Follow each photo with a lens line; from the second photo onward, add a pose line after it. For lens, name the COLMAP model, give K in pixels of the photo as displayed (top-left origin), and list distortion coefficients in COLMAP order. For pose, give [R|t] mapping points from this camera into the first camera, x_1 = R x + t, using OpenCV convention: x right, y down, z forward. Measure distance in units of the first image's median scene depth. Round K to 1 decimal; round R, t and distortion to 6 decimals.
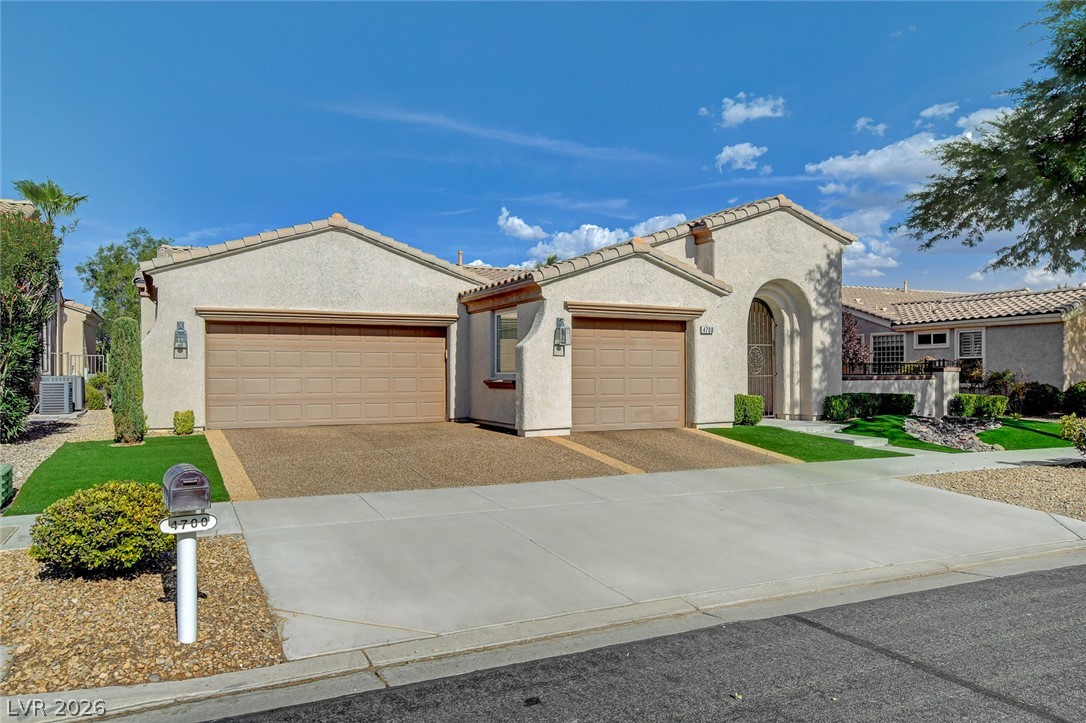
lens RADIAL K [[754.4, 0, 543.0], [0, 754.4, 361.5], [0, 0, 1]] dist [-0.002941, -0.000761]
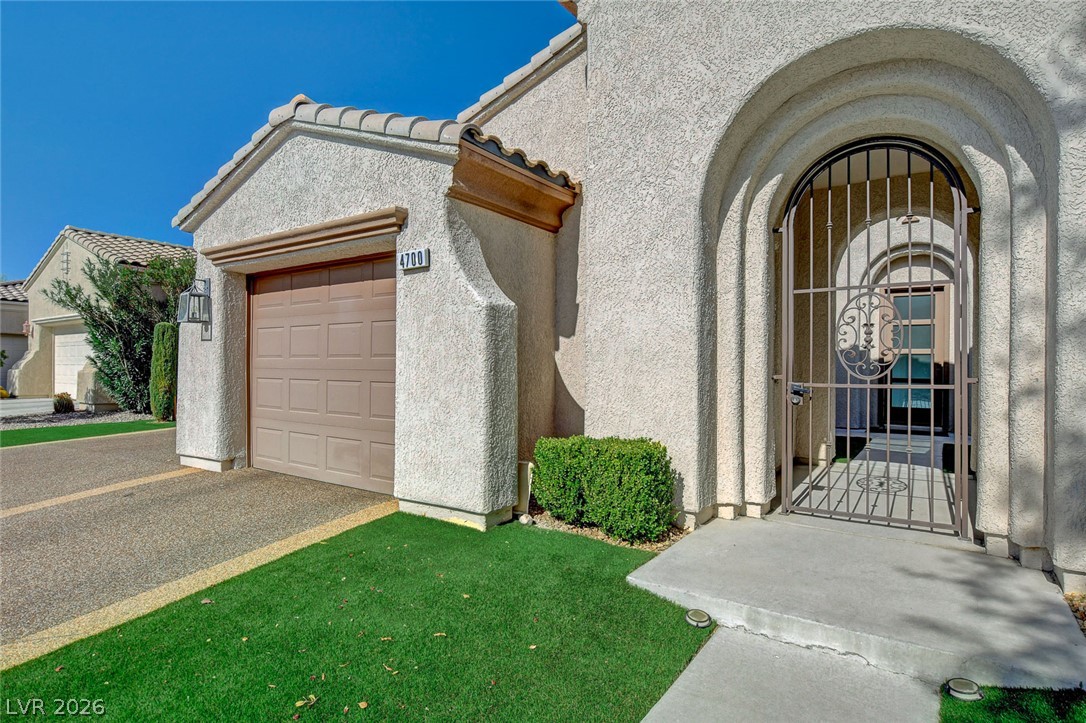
lens RADIAL K [[558.5, 0, 548.4], [0, 558.5, 366.5], [0, 0, 1]] dist [0.001873, 0.000376]
pose [[0.504328, 0.001821, -0.863511, 0.436319], [0.018323, 0.999750, 0.012809, 0.009852], [0.863318, -0.022282, 0.504168, 0.788777]]
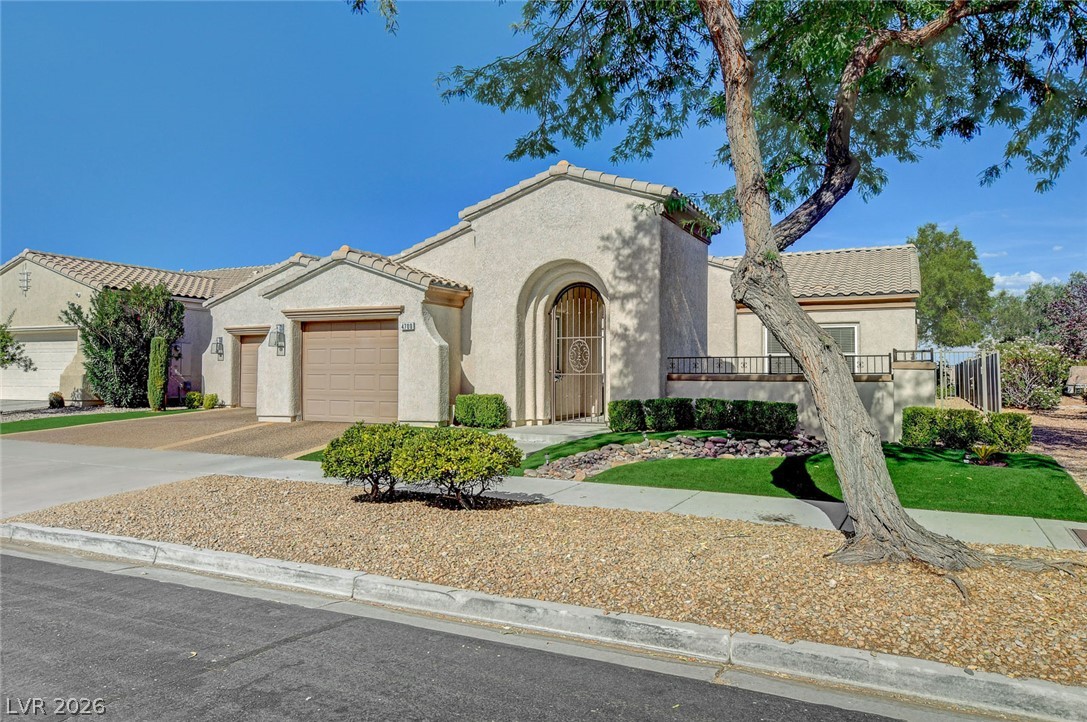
lens RADIAL K [[753.2, 0, 522.7], [0, 753.2, 335.8], [0, 0, 1]] dist [0.006554, 0.005256]
pose [[0.613748, -0.036937, -0.788638, 0.949039], [0.021741, 0.999317, -0.029885, 0.003975], [0.789203, 0.001196, 0.614132, 0.439100]]
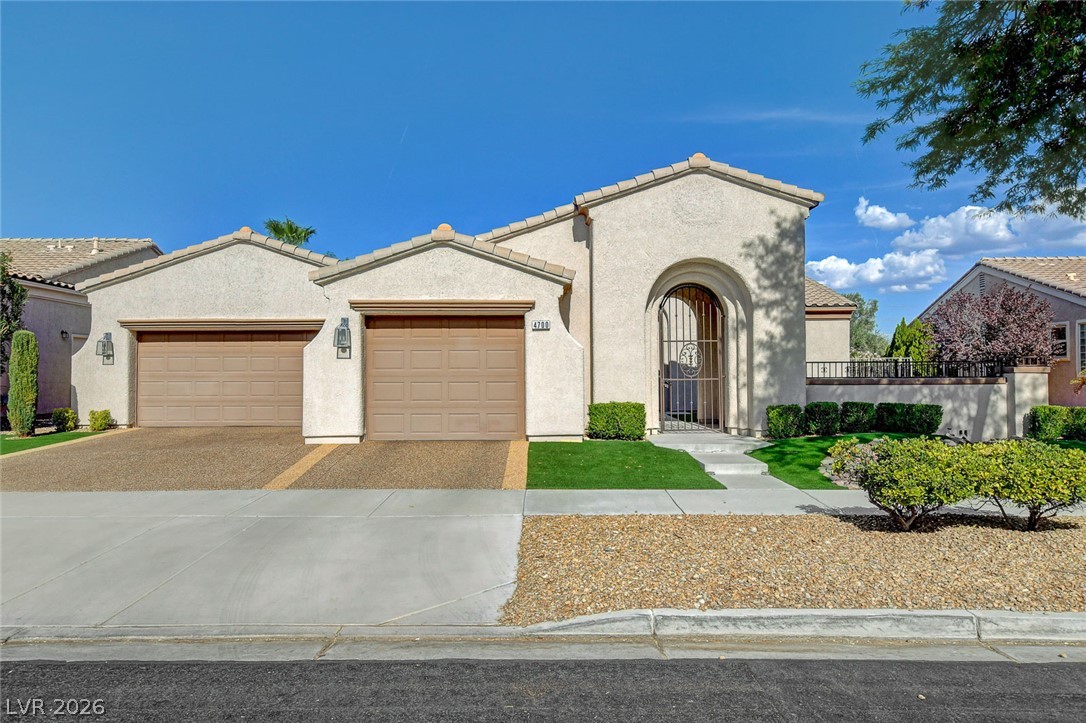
lens RADIAL K [[752.5, 0, 522.2], [0, 752.5, 336.4], [0, 0, 1]] dist [0.006554, 0.005256]
pose [[0.897075, -0.025642, -0.441134, 0.494363], [0.009175, 0.999181, -0.039422, 0.003371], [0.441783, 0.031317, 0.896575, 0.201874]]
